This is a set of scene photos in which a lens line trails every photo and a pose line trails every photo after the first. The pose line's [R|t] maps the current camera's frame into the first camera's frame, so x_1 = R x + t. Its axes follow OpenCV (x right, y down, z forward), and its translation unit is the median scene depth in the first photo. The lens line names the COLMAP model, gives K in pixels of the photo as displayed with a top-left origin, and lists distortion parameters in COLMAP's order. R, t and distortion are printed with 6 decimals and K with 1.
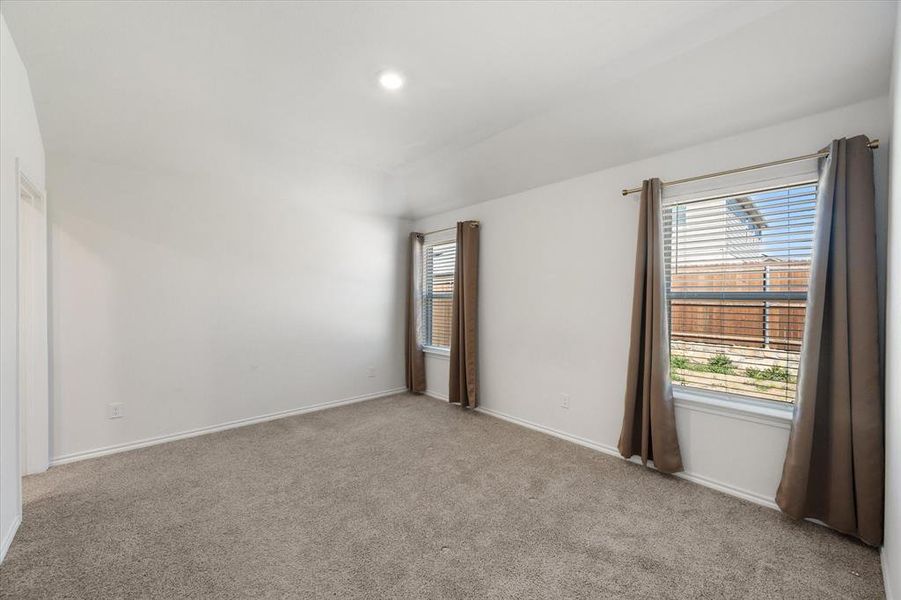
lens RADIAL K [[357.9, 0, 450.5], [0, 357.9, 300.0], [0, 0, 1]] dist [-0.000167, -0.000174]
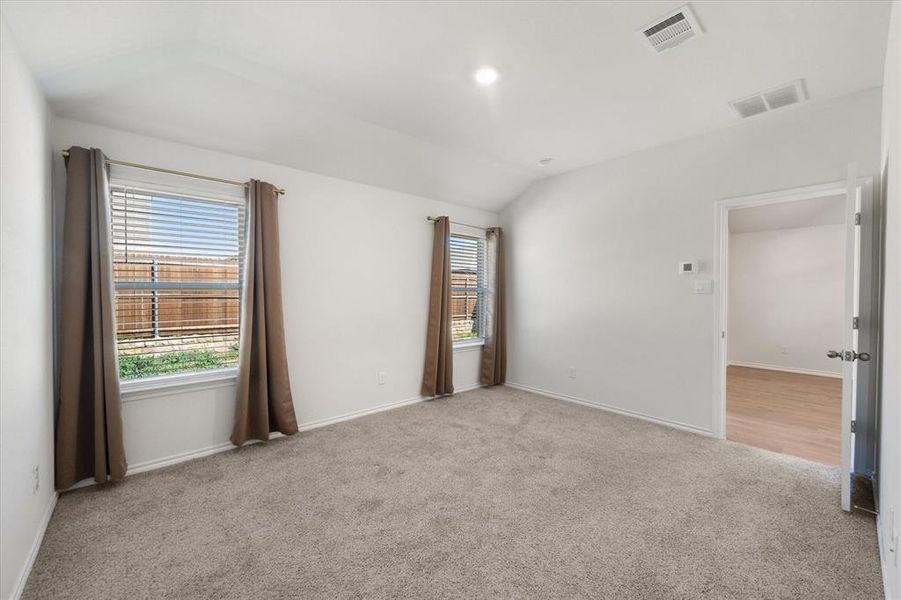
lens RADIAL K [[335.5, 0, 421.6], [0, 335.5, 303.4], [0, 0, 1]] dist [-0.031264, 0.000051]
pose [[0.042685, -0.037330, 0.998391, -0.589912], [-0.006876, 0.999267, 0.037657, -0.007474], [-0.999065, -0.008472, 0.042397, 0.620058]]
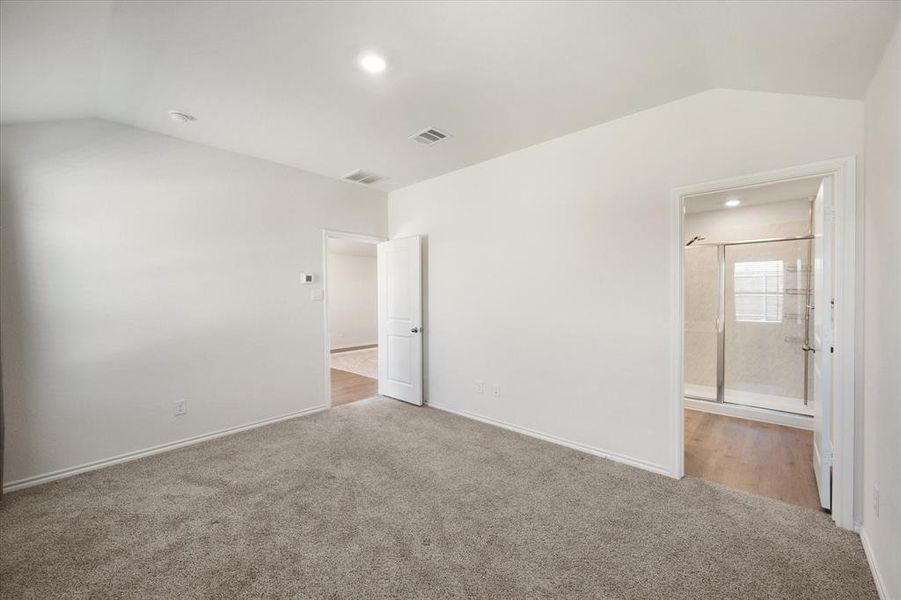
lens RADIAL K [[357.9, 0, 450.5], [0, 357.9, 300.0], [0, 0, 1]] dist [-0.000167, -0.000174]
pose [[-0.994135, 0.002095, -0.108123, -0.140419], [0.001642, 0.999990, 0.004273, -0.009498], [0.108131, 0.004071, -0.994128, 1.033342]]
